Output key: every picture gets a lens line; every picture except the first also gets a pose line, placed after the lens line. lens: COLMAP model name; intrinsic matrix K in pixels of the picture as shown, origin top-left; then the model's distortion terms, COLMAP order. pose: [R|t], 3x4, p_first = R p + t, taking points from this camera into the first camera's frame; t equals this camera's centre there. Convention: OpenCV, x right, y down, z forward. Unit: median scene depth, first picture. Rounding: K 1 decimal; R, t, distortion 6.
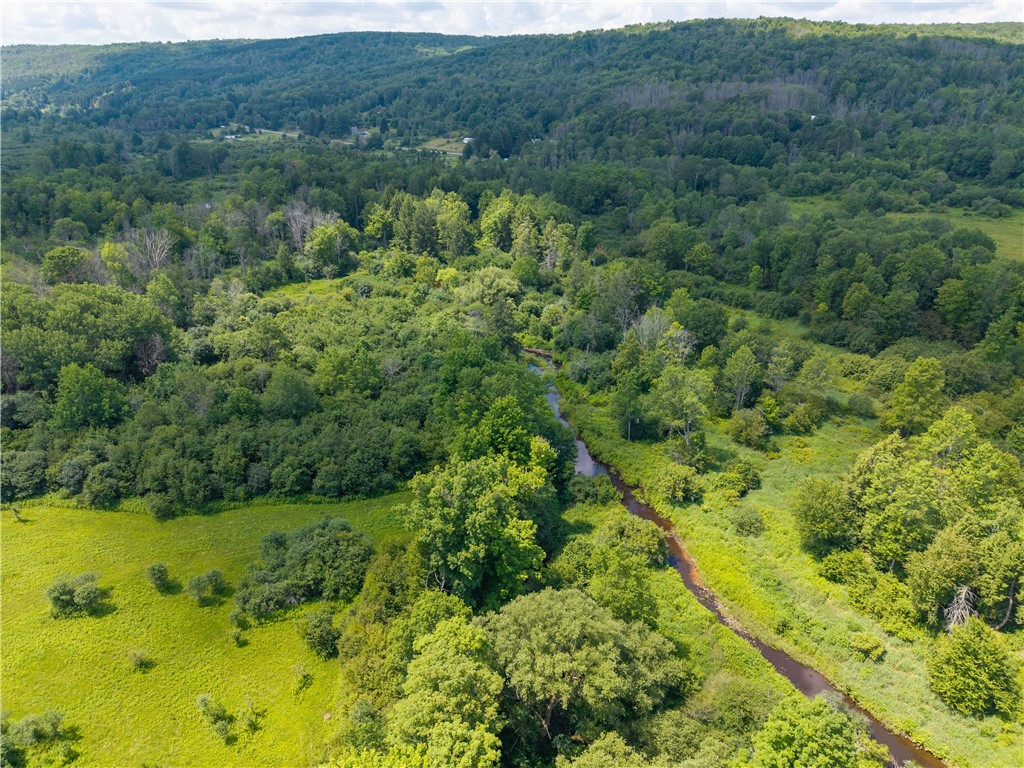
lens RADIAL K [[698.1, 0, 511.1], [0, 698.1, 384.3], [0, 0, 1]] dist [0.025732, -0.016160]
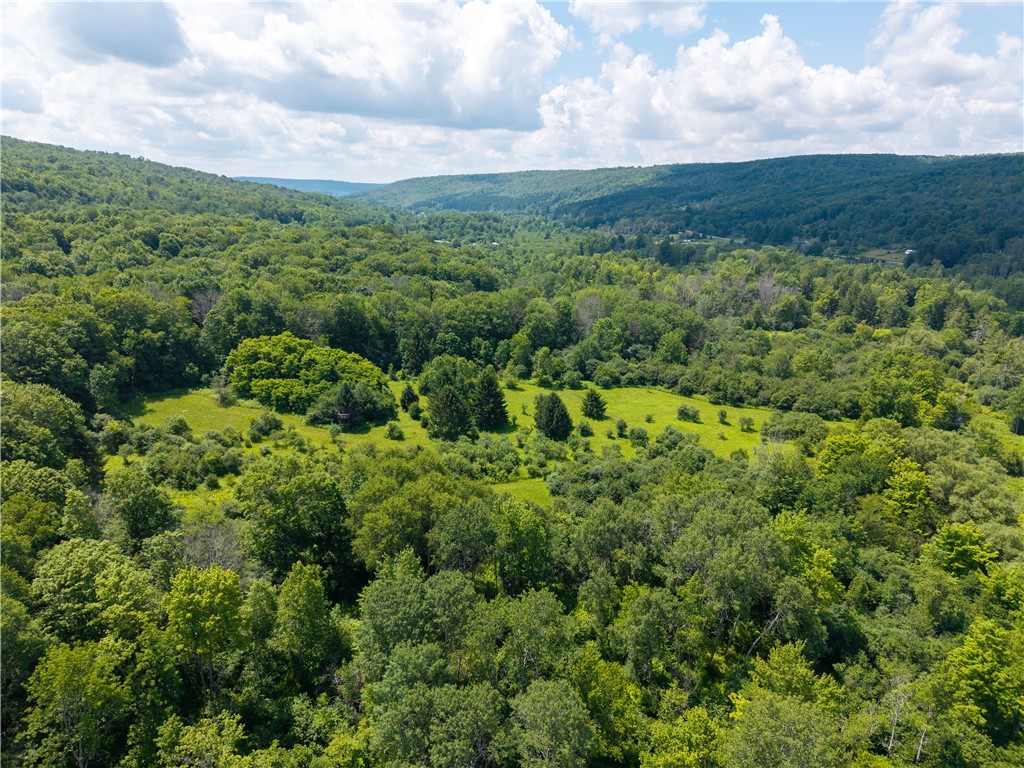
lens RADIAL K [[698.1, 0, 512.9], [0, 698.1, 383.4], [0, 0, 1]] dist [0.025732, -0.016160]
pose [[0.845692, 0.150010, -0.512154, 0.008250], [-0.224563, 0.970611, -0.086515, 0.138188], [0.484124, 0.188176, 0.854525, -0.310923]]
